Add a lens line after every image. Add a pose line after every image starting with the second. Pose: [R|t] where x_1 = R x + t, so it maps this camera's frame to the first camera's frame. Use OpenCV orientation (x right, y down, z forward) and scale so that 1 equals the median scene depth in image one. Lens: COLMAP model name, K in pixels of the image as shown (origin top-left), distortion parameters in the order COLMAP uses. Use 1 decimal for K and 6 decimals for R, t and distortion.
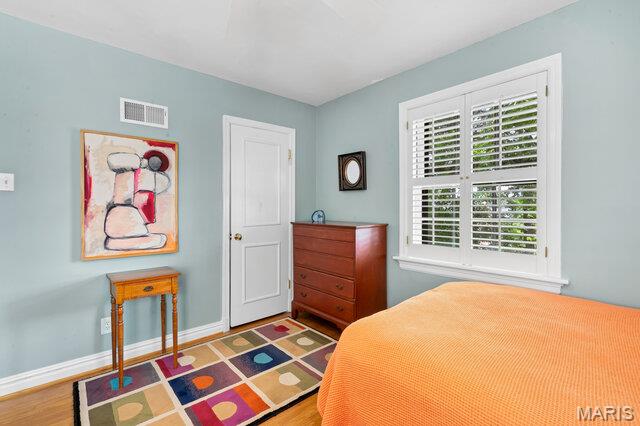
lens RADIAL K [[291.5, 0, 317.3], [0, 291.5, 213.8], [0, 0, 1]] dist [0.000051, 0.000014]
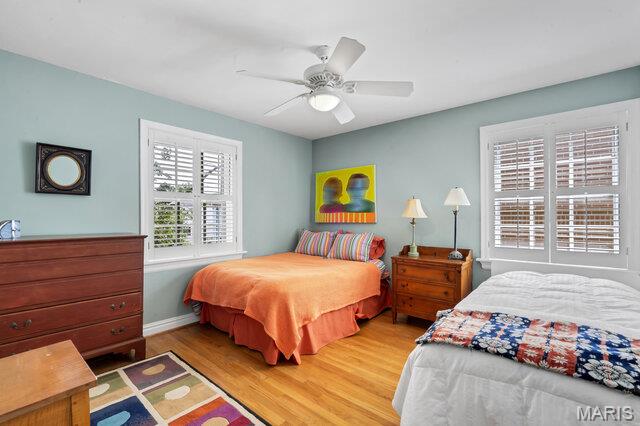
lens RADIAL K [[291.5, 0, 317.3], [0, 291.5, 213.8], [0, 0, 1]] dist [0.000051, 0.000014]
pose [[-0.109347, -0.000856, 0.994003, -0.787497], [0.011394, 0.999933, 0.002114, -0.023399], [-0.993938, 0.011557, -0.109330, 0.445322]]
